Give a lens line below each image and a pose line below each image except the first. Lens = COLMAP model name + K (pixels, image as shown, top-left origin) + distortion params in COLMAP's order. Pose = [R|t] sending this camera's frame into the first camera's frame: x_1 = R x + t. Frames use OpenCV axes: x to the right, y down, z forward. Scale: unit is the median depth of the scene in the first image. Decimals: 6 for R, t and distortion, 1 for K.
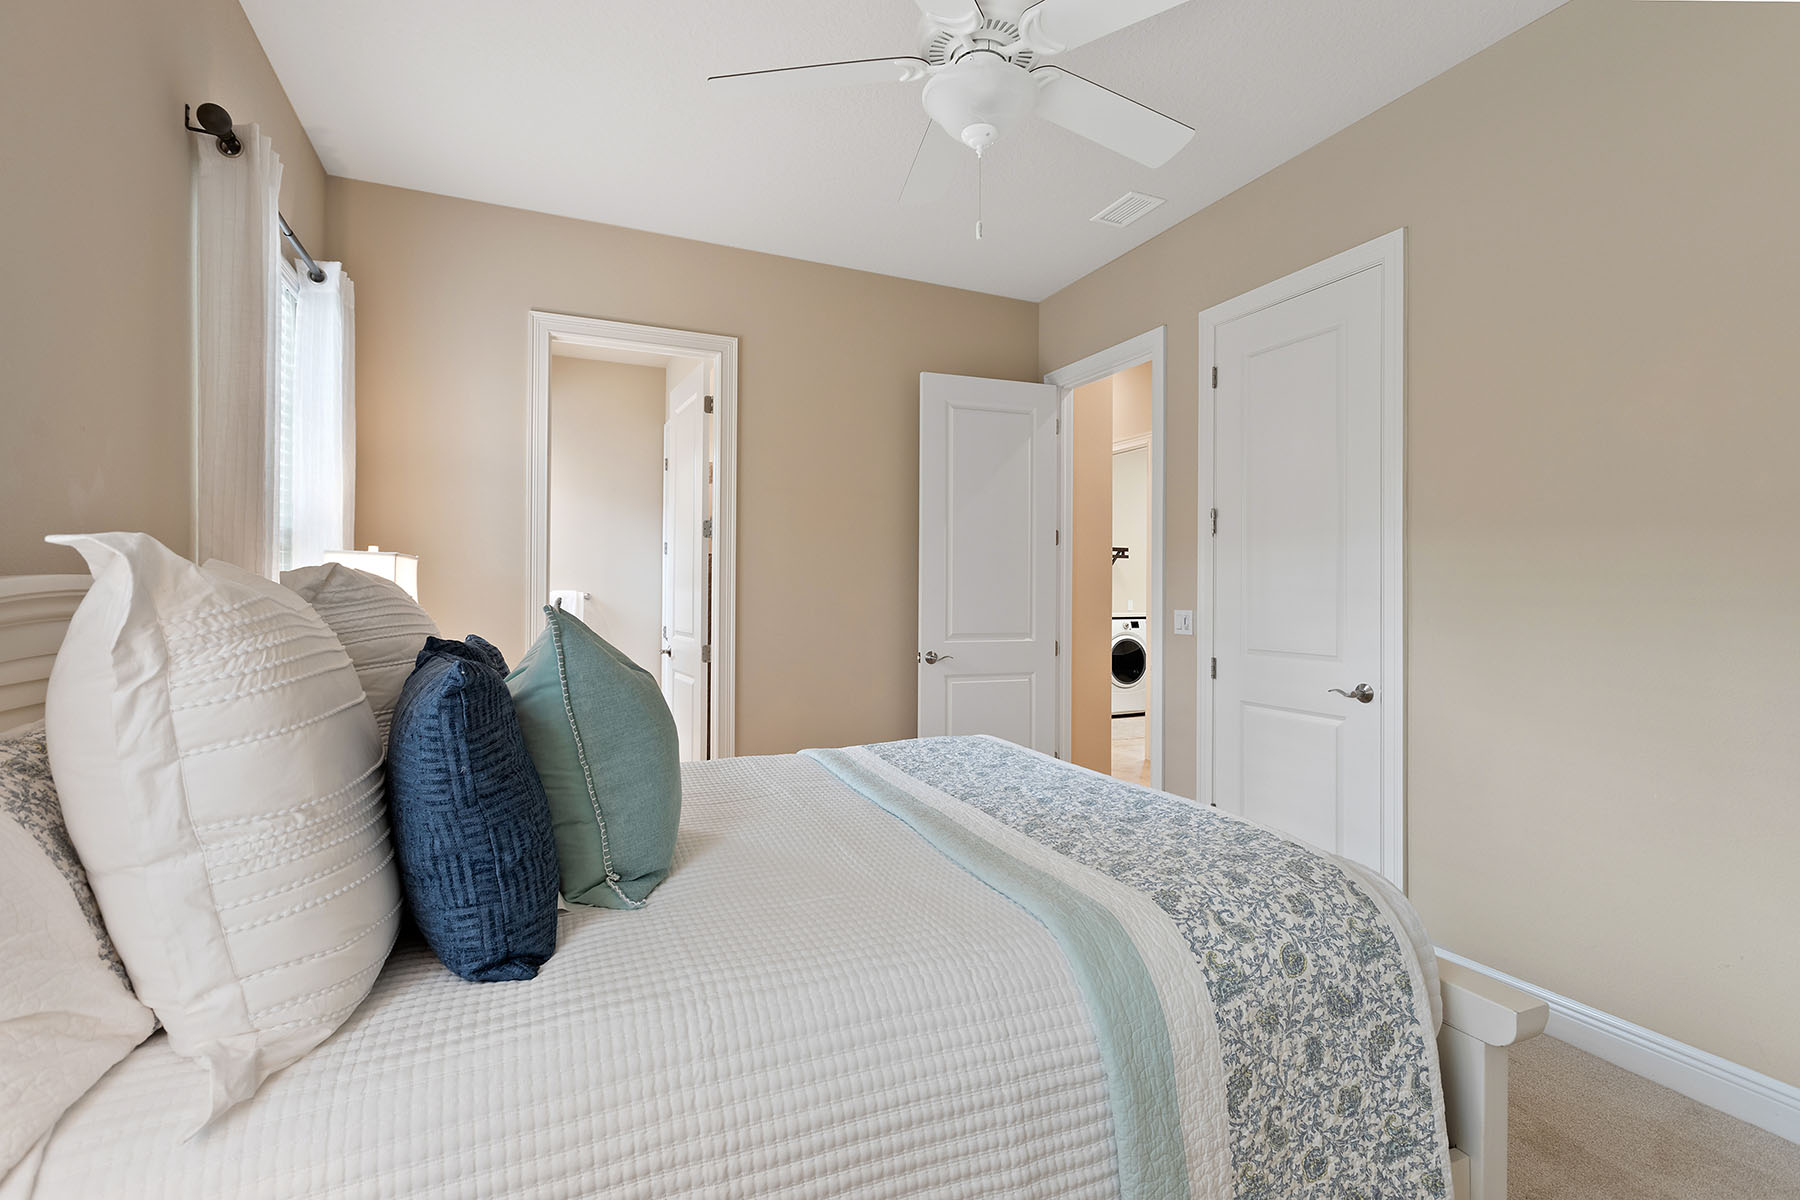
lens RADIAL K [[820.9, 0, 899.5], [0, 820.9, 593.0], [0, 0, 1]] dist [0.005163, -0.001653]
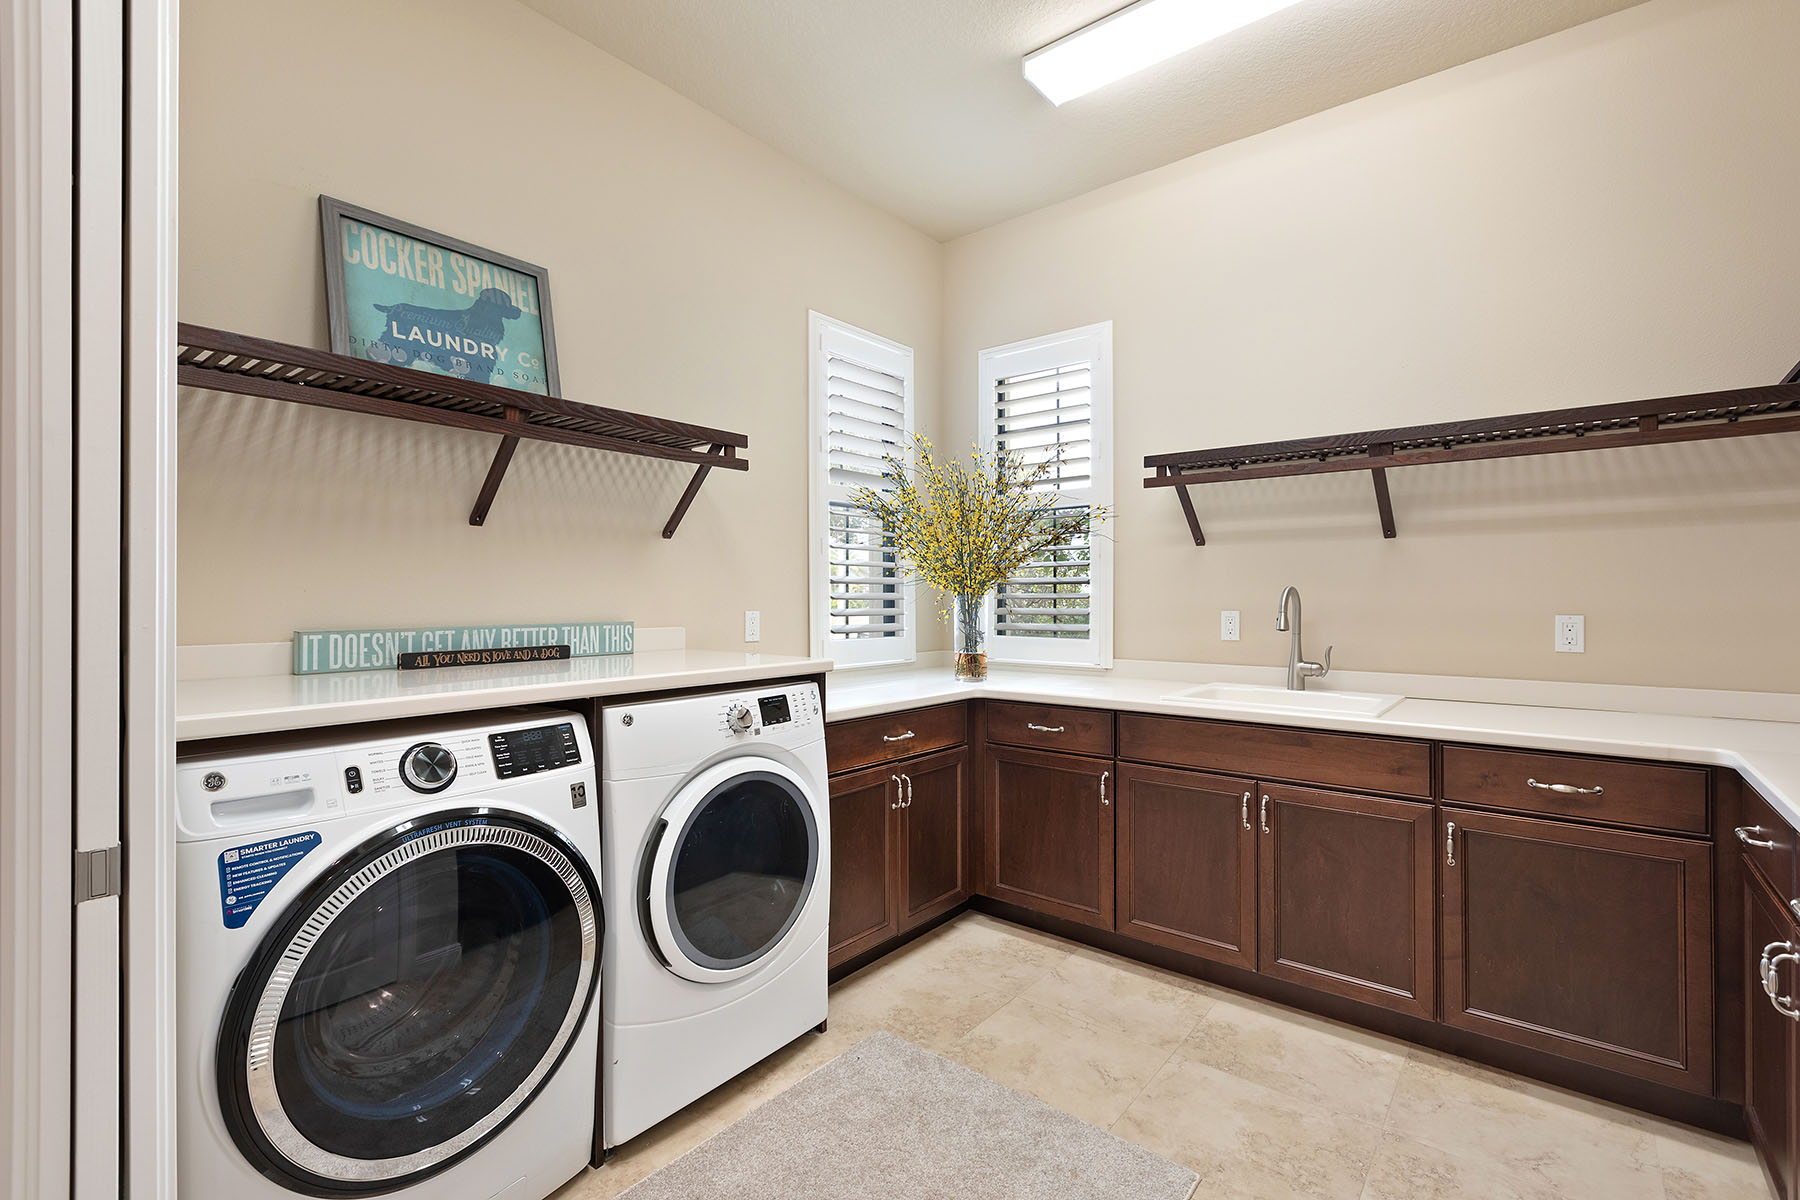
lens RADIAL K [[820.9, 0, 901.6], [0, 820.9, 597.6], [0, 0, 1]] dist [0.005163, -0.001653]
pose [[0.895266, -0.000537, 0.445532, 0.211601], [0.002372, 0.999991, -0.003561, 0.006262], [-0.445526, 0.004245, 0.895259, 0.764387]]
